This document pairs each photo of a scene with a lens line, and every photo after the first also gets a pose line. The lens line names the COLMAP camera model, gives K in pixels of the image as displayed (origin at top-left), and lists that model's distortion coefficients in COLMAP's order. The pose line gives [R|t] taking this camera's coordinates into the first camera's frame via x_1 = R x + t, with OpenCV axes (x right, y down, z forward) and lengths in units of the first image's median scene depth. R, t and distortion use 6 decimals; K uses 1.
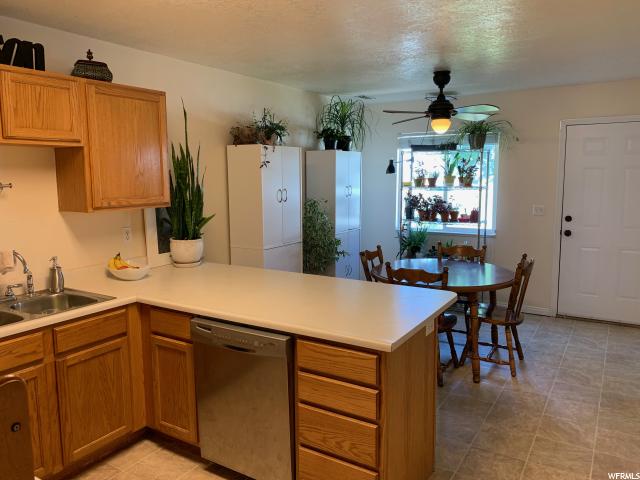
lens RADIAL K [[486.0, 0, 320.0], [0, 486.0, 240.0], [0, 0, 1]] dist [-0.032433, -0.002559]
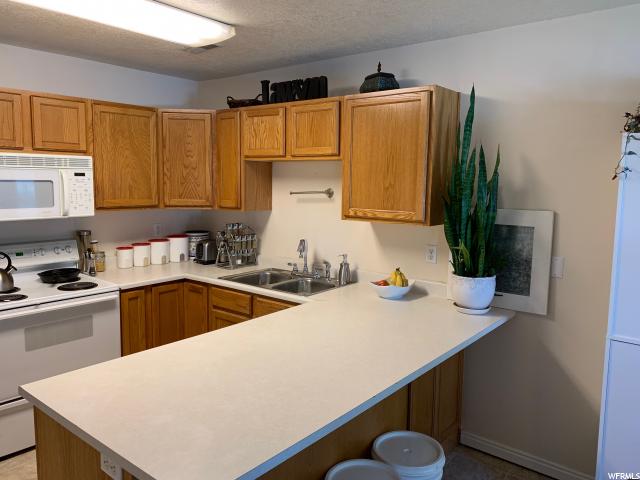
lens RADIAL K [[486.0, 0, 320.0], [0, 486.0, 240.0], [0, 0, 1]] dist [-0.032433, -0.002559]
pose [[-0.162216, 0.129082, -0.978276, 0.315513], [-0.143476, 0.977785, 0.152809, -0.088959], [0.976269, 0.165147, -0.140093, 0.577923]]
